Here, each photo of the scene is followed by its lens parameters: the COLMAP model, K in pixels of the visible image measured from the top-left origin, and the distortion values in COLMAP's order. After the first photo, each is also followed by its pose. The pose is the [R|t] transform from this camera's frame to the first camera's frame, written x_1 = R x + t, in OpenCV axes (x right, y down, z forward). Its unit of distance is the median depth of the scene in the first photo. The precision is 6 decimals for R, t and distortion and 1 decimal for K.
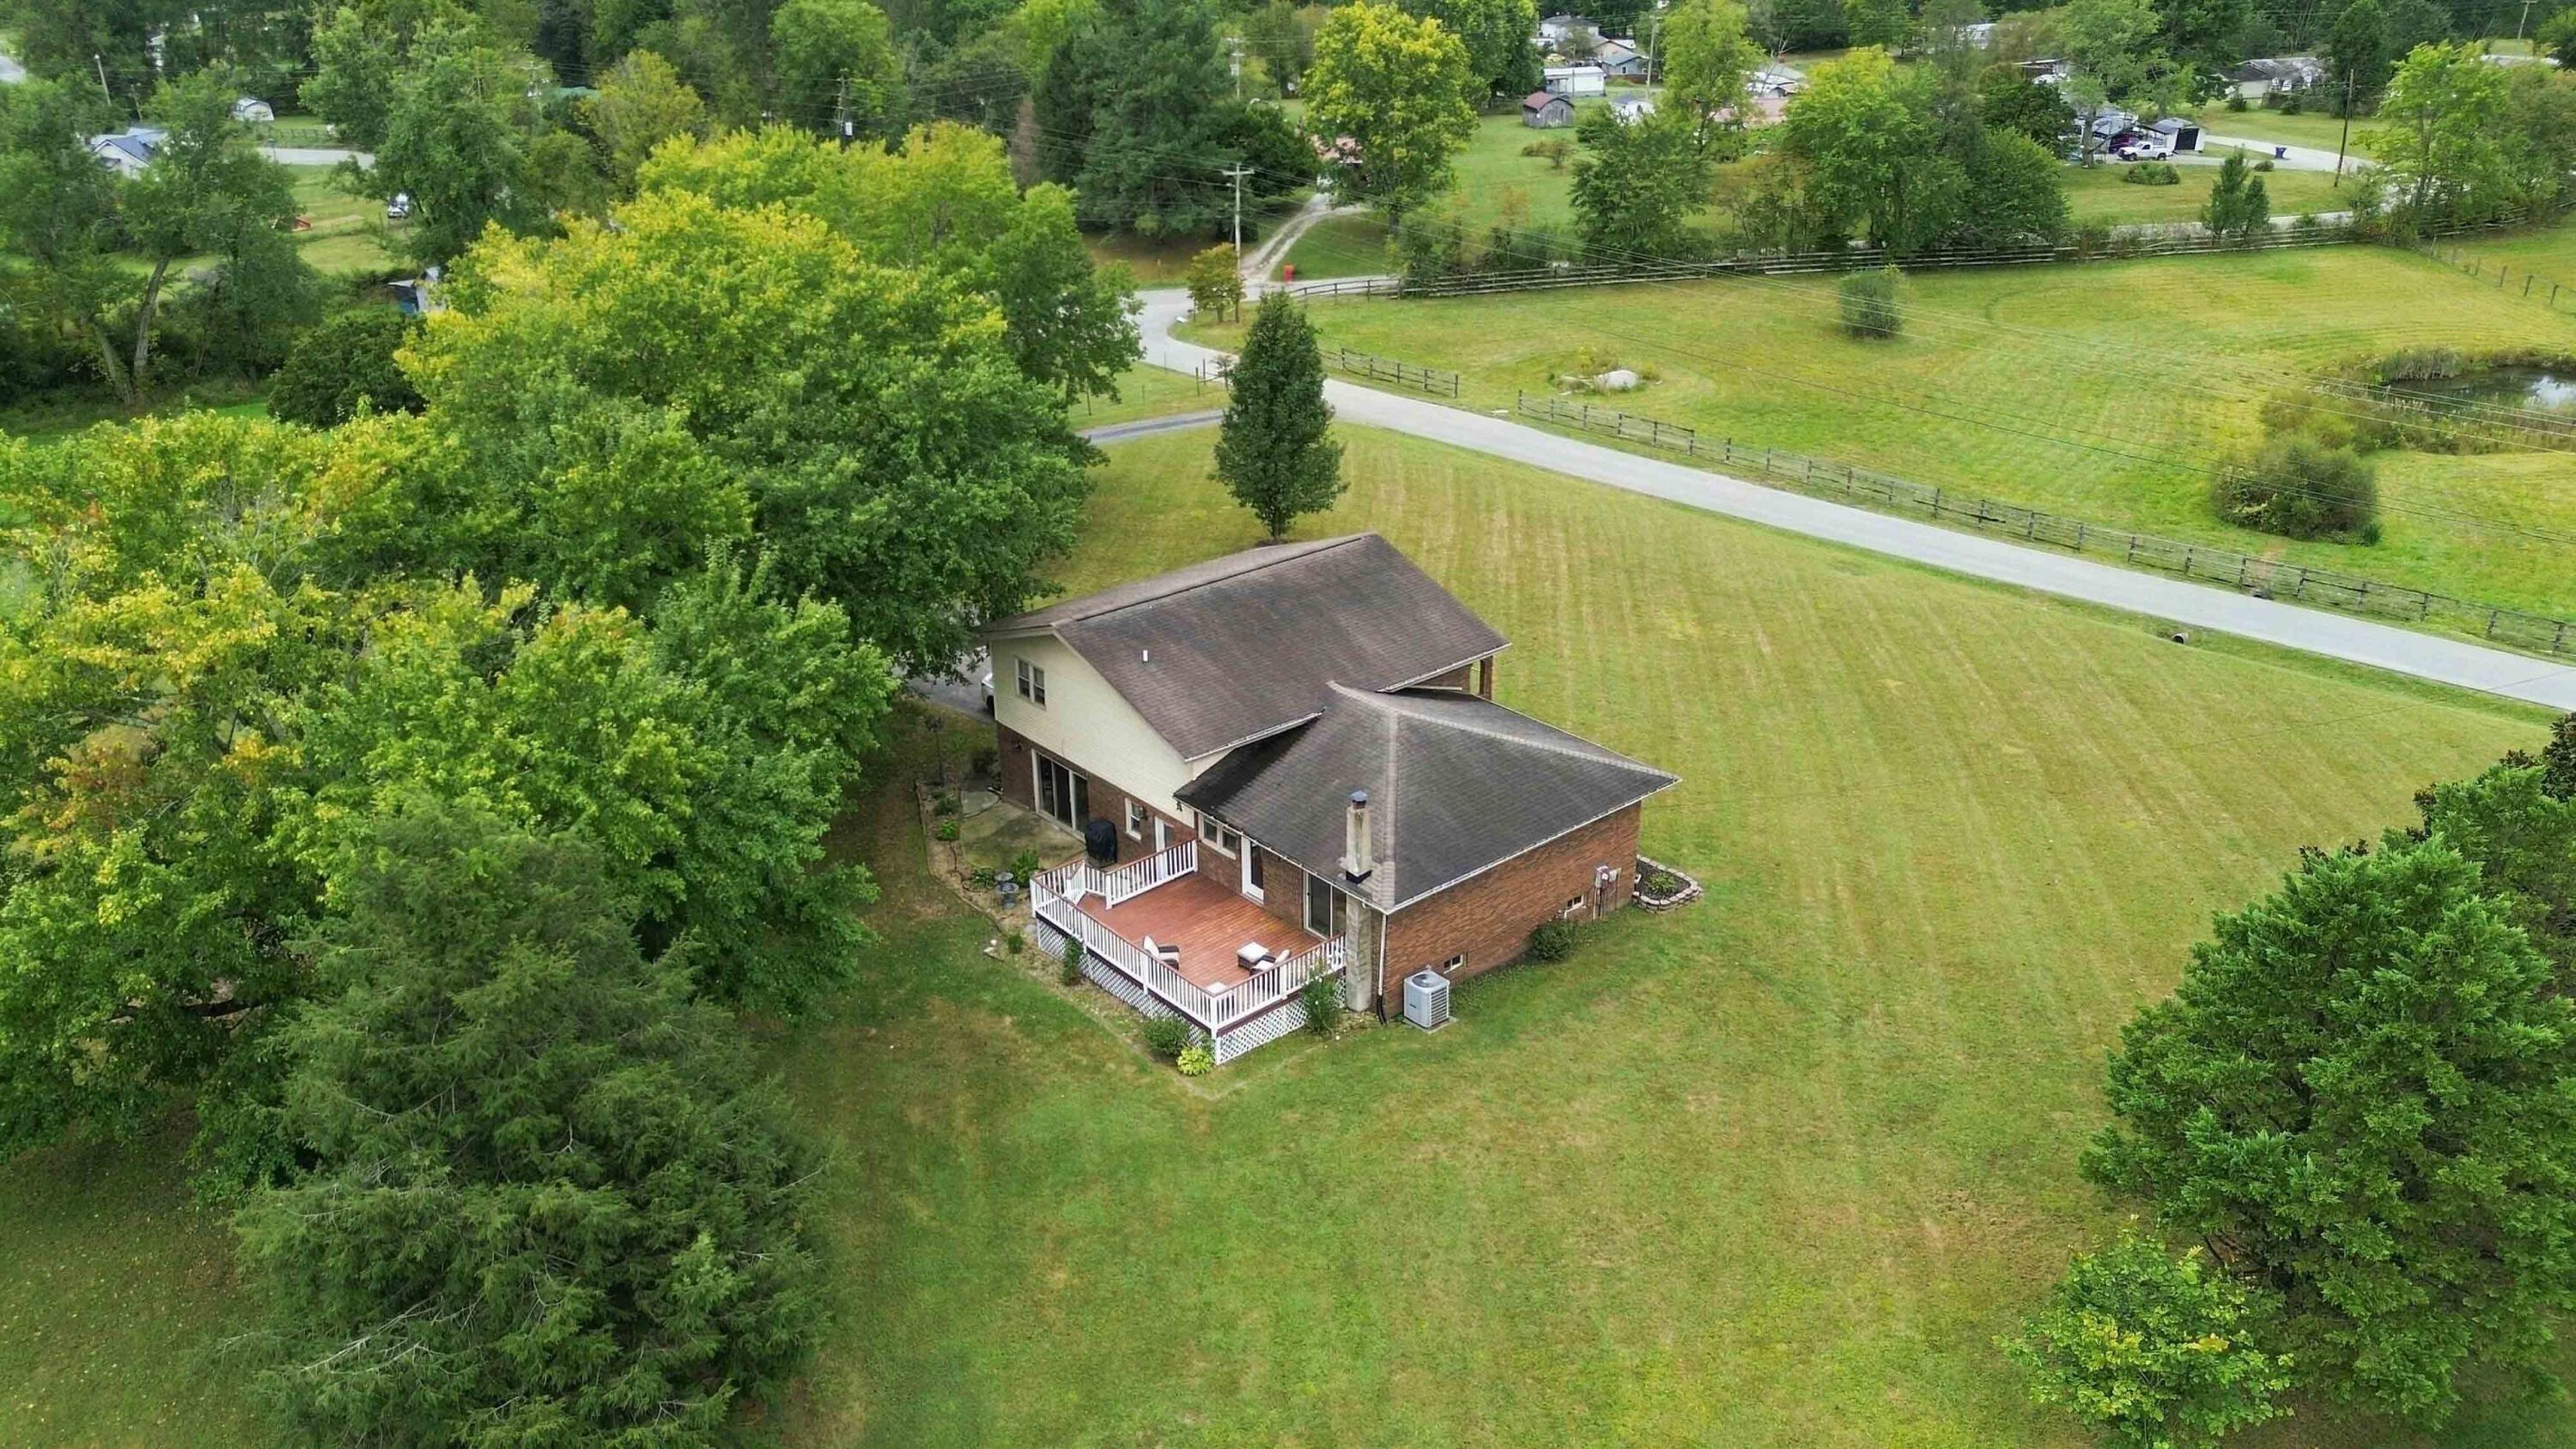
lens RADIAL K [[1826.0, 0, 1278.3], [0, 1826.0, 737.1], [0, 0, 1]] dist [0.040019, -0.021513]
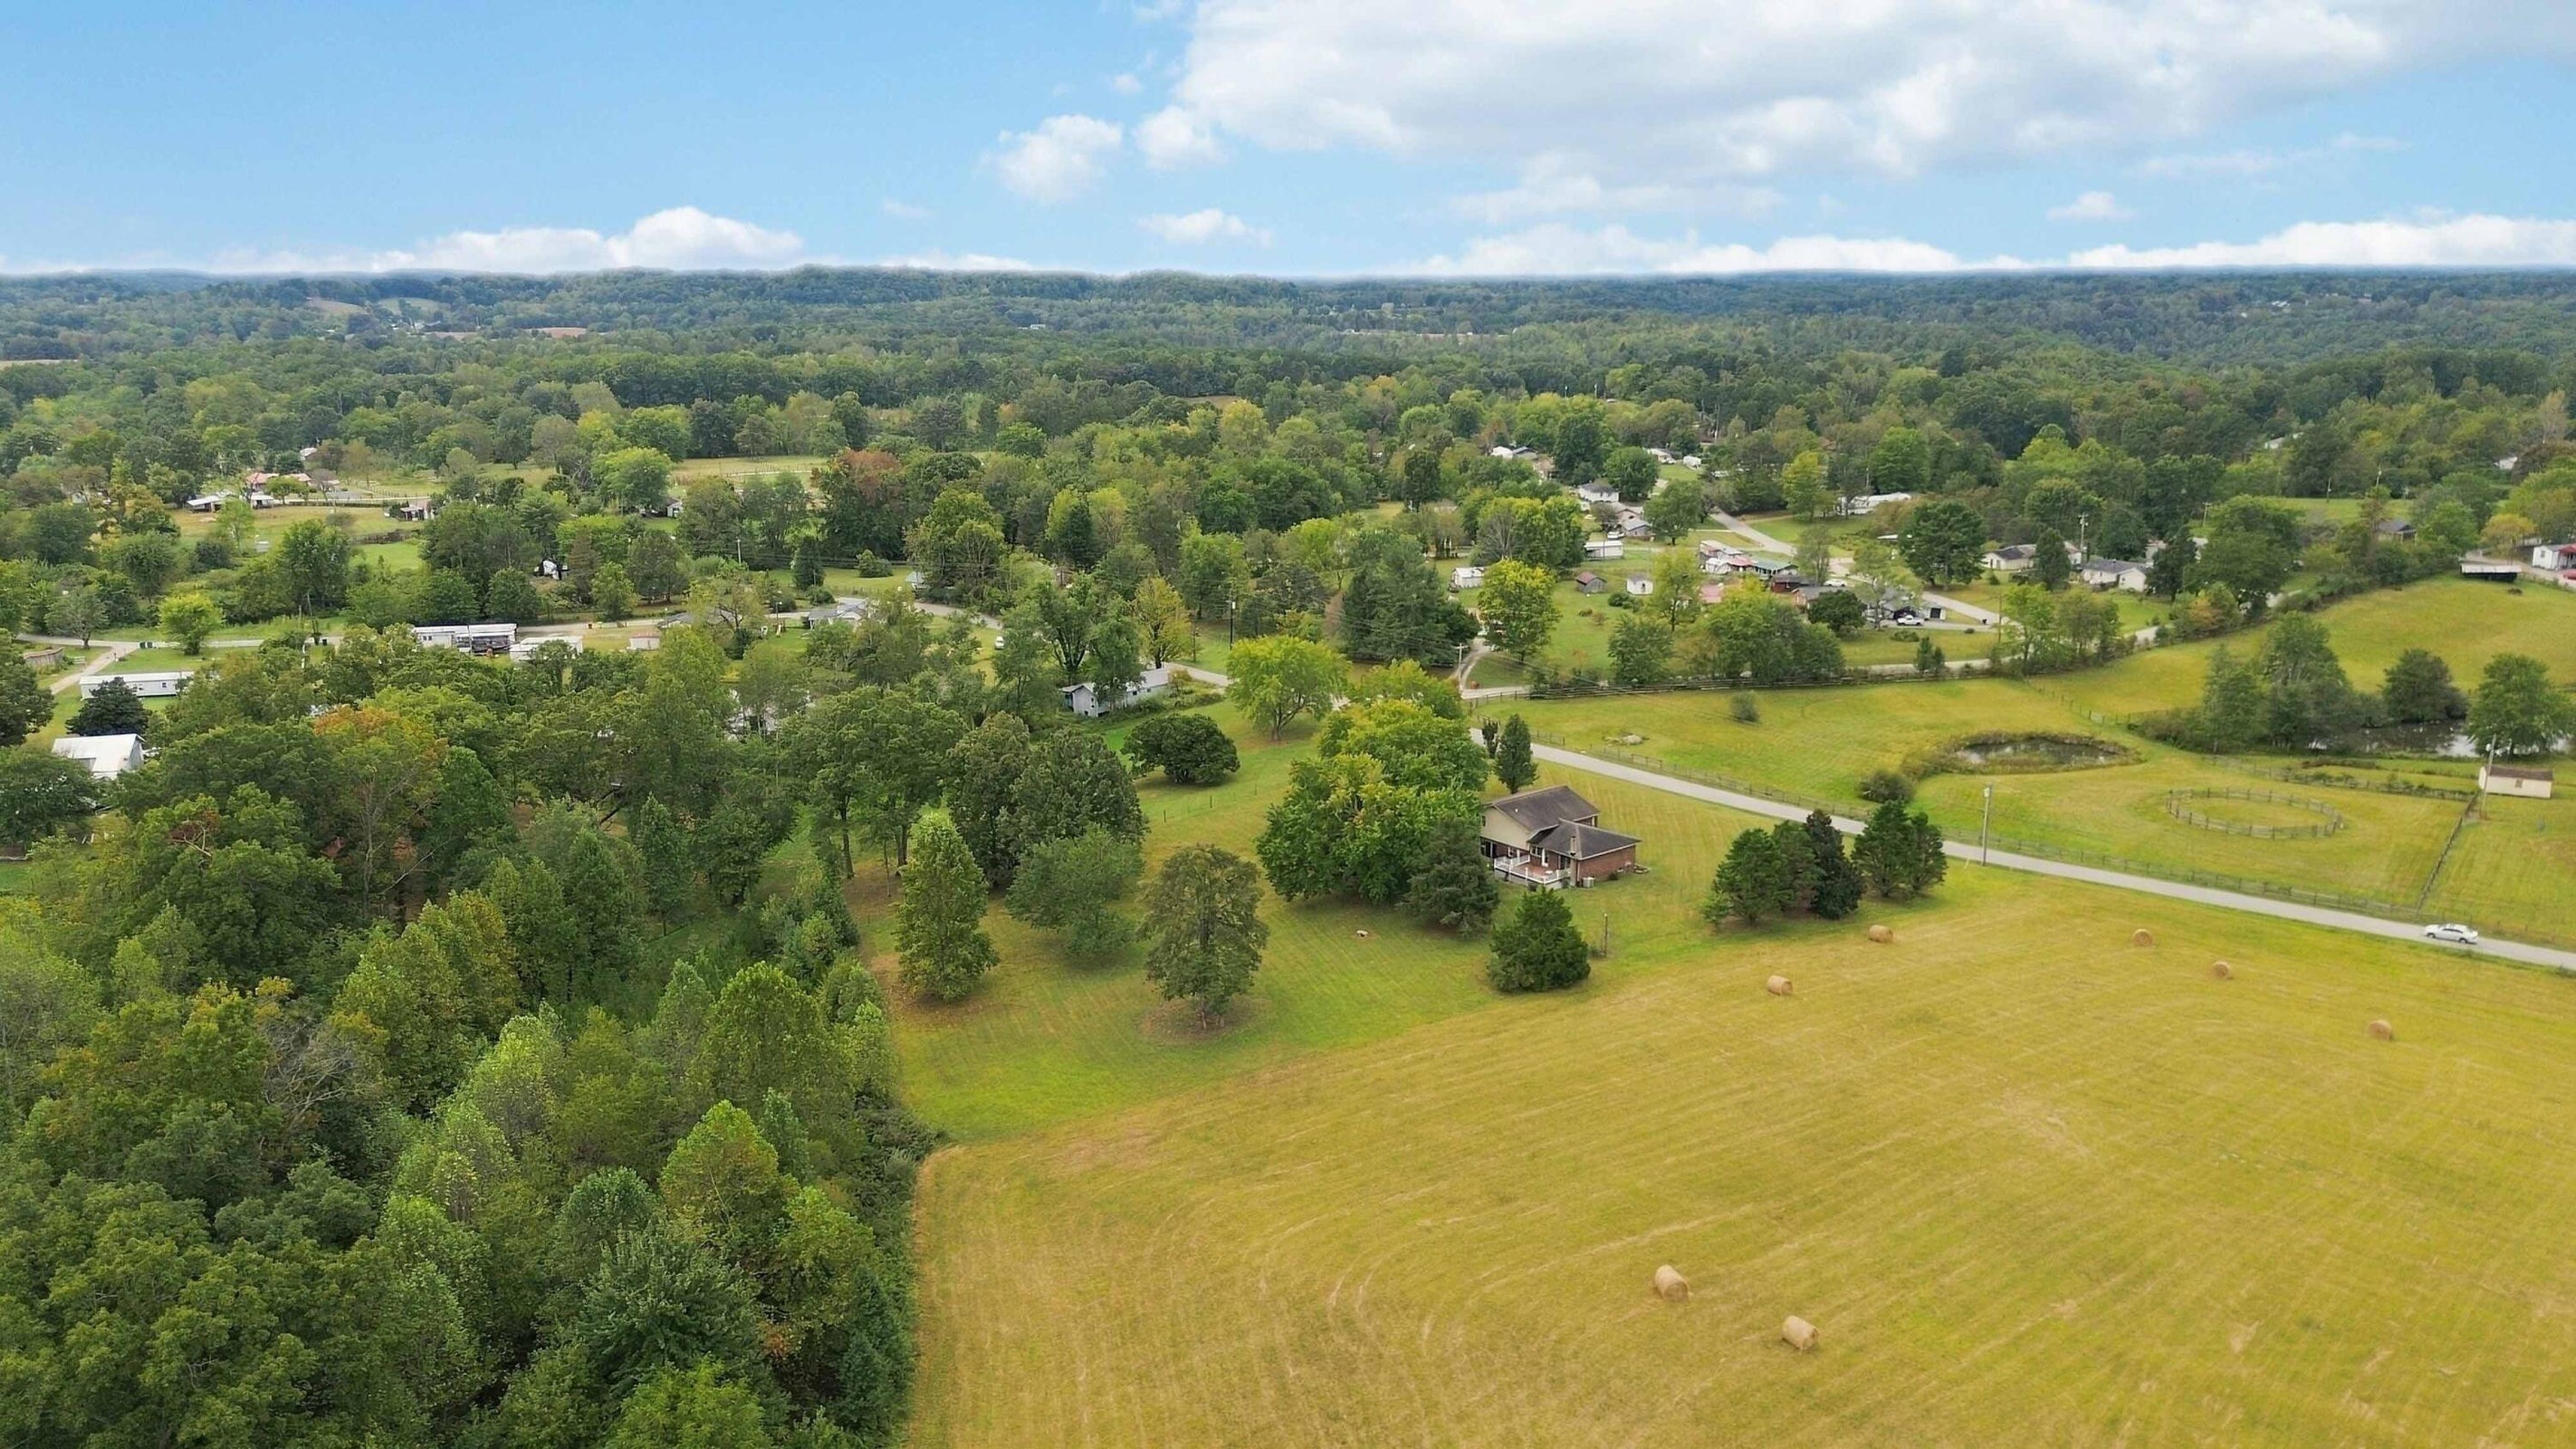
lens RADIAL K [[1826.0, 0, 1296.2], [0, 1826.0, 716.6], [0, 0, 1]] dist [0.040019, -0.021513]
pose [[0.999924, 0.009288, -0.008050, -0.194109], [-0.010645, 0.981844, -0.189390, 0.193023], [0.006145, 0.189461, 0.981869, -1.125373]]
